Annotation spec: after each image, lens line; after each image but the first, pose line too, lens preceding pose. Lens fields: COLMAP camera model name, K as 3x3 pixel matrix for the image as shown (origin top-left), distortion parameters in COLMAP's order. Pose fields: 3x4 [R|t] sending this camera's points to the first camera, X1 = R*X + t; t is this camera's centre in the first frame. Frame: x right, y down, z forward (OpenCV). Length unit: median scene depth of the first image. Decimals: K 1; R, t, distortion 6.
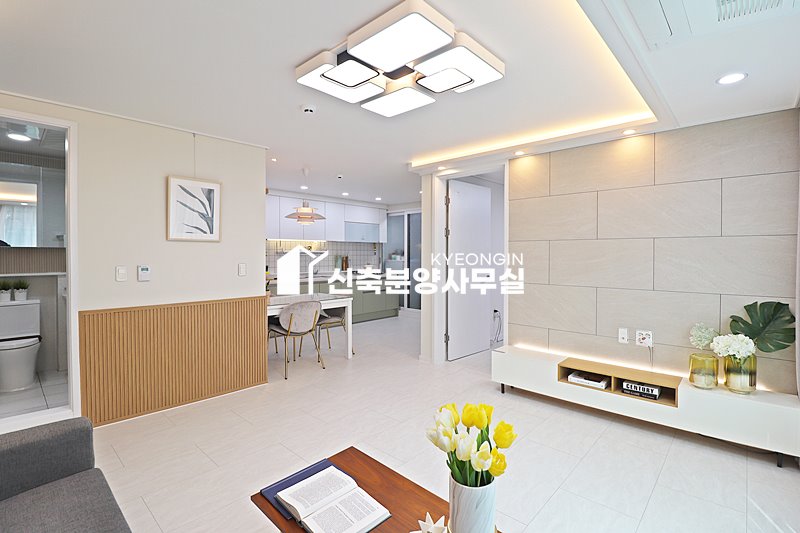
lens RADIAL K [[376.0, 0, 401.4], [0, 376.0, 262.9], [0, 0, 1]] dist [-0.012945, -0.000407]
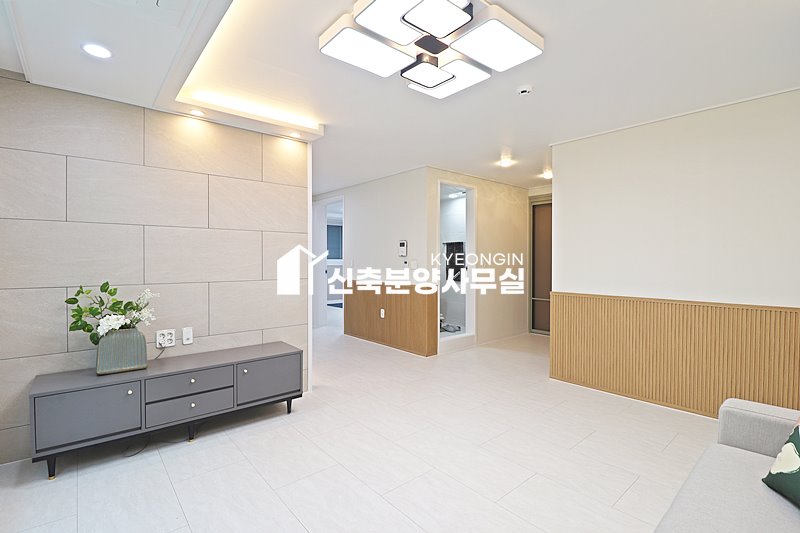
lens RADIAL K [[376.0, 0, 401.4], [0, 376.0, 262.9], [0, 0, 1]] dist [-0.012945, -0.000407]
pose [[-0.121151, 0.008589, -0.992597, 0.751192], [-0.025970, 0.999593, 0.011819, 0.022124], [0.992294, 0.027210, -0.120879, 0.843094]]
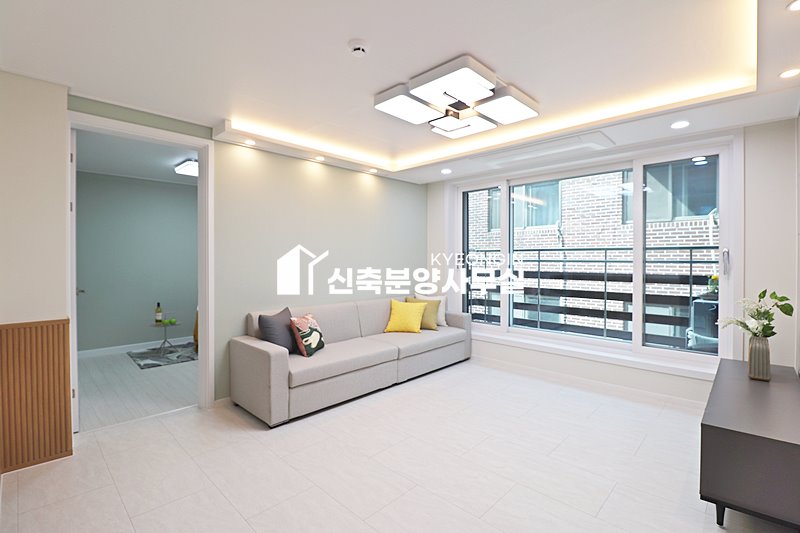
lens RADIAL K [[368.8, 0, 401.7], [0, 368.8, 262.8], [0, 0, 1]] dist [-0.000973, -0.014051]
pose [[0.015601, -0.015593, 0.999757, -0.994274], [0.024351, 0.999588, 0.015210, -0.008433], [-0.999582, 0.024108, 0.015974, 0.950205]]
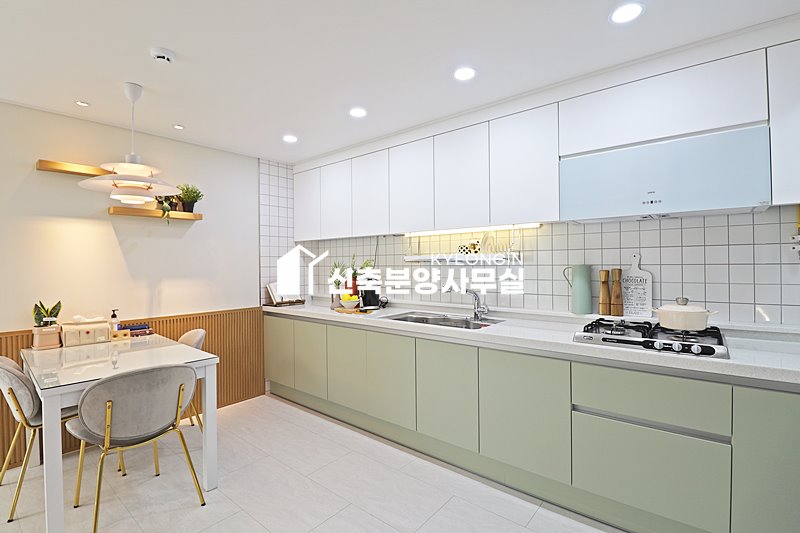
lens RADIAL K [[376.0, 0, 401.4], [0, 376.0, 262.9], [0, 0, 1]] dist [-0.012945, -0.000407]
pose [[0.056085, -0.005485, -0.998411, 0.416890], [-0.014254, 0.999879, -0.006294, -0.051260], [0.998324, 0.014584, 0.056000, 2.350973]]
